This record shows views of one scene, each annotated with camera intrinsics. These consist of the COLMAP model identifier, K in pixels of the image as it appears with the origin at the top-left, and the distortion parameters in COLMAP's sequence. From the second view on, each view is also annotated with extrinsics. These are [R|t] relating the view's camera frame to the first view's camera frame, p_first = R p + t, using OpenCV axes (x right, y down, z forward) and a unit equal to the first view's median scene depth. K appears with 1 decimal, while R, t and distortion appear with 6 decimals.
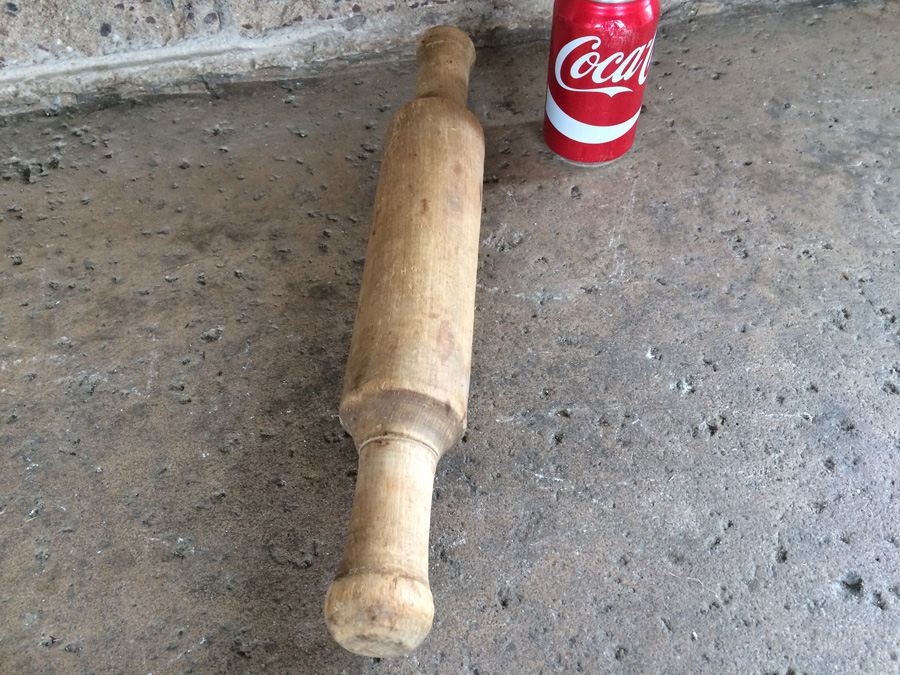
lens RADIAL K [[794.0, 0, 450.0], [0, 794.0, 337.5], [0, 0, 1]] dist [0.084772, -0.104161]
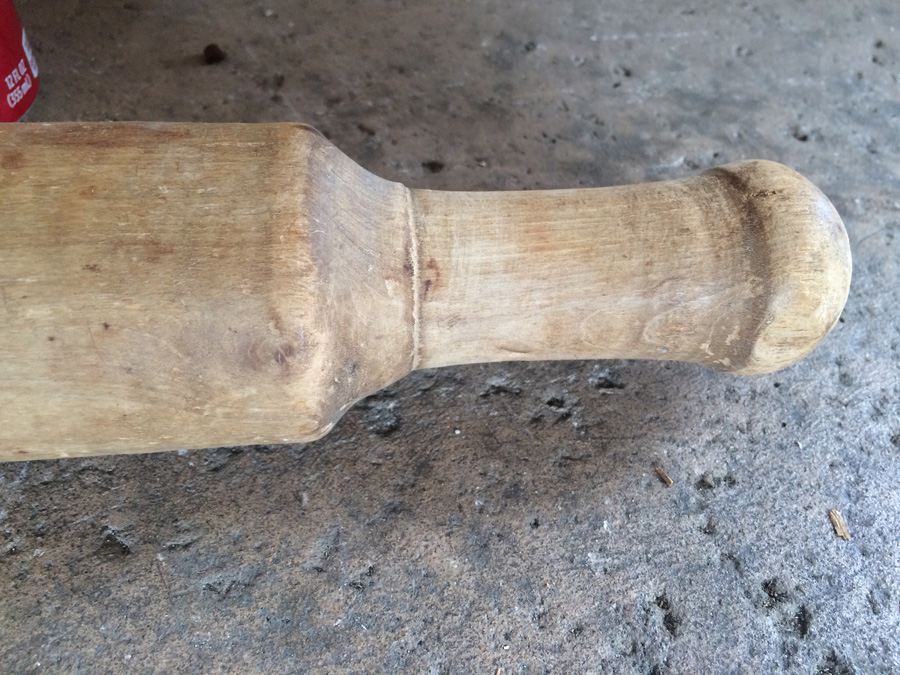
lens RADIAL K [[790.0, 0, 450.0], [0, 790.0, 337.5], [0, 0, 1]] dist [0.077607, -0.116359]
pose [[0.985474, -0.066315, 0.156342, 0.345059], [0.070477, 0.997288, -0.021219, -0.132395], [-0.154511, 0.031929, 0.987475, 0.660161]]
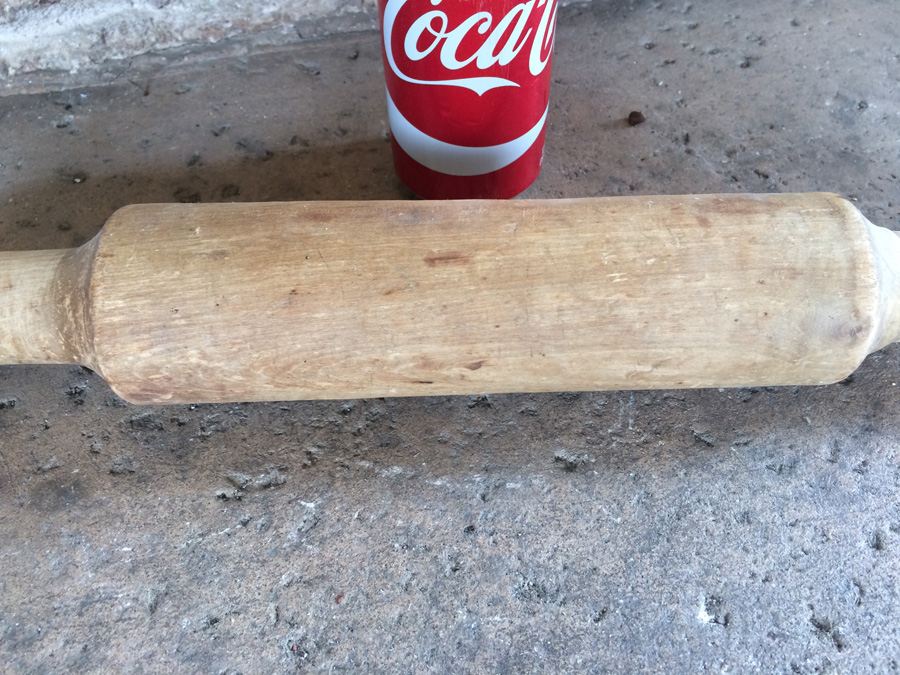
lens RADIAL K [[790.0, 0, 450.0], [0, 790.0, 337.5], [0, 0, 1]] dist [0.077607, -0.116359]
pose [[0.997996, -0.048202, 0.040989, 0.074833], [0.048550, 0.998792, -0.007539, -0.140632], [-0.040576, 0.009514, 0.999131, 0.468815]]
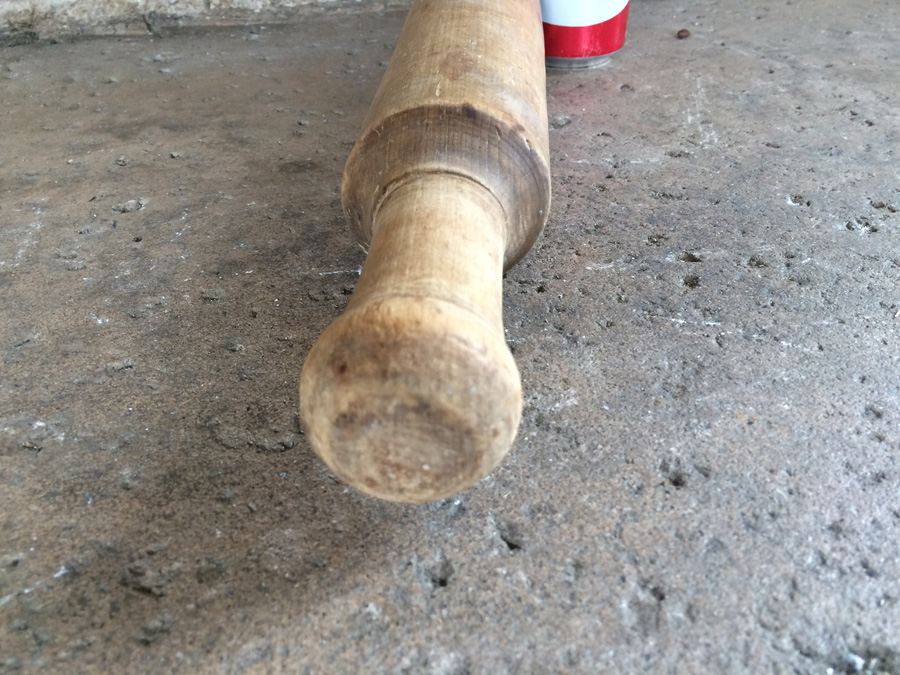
lens RADIAL K [[790.0, 0, 450.0], [0, 790.0, 337.5], [0, 0, 1]] dist [0.077607, -0.116359]
pose [[0.997149, -0.028219, 0.069980, -0.080883], [0.046433, 0.960520, -0.274307, 0.278535], [-0.059476, 0.276774, 0.959093, 0.367688]]
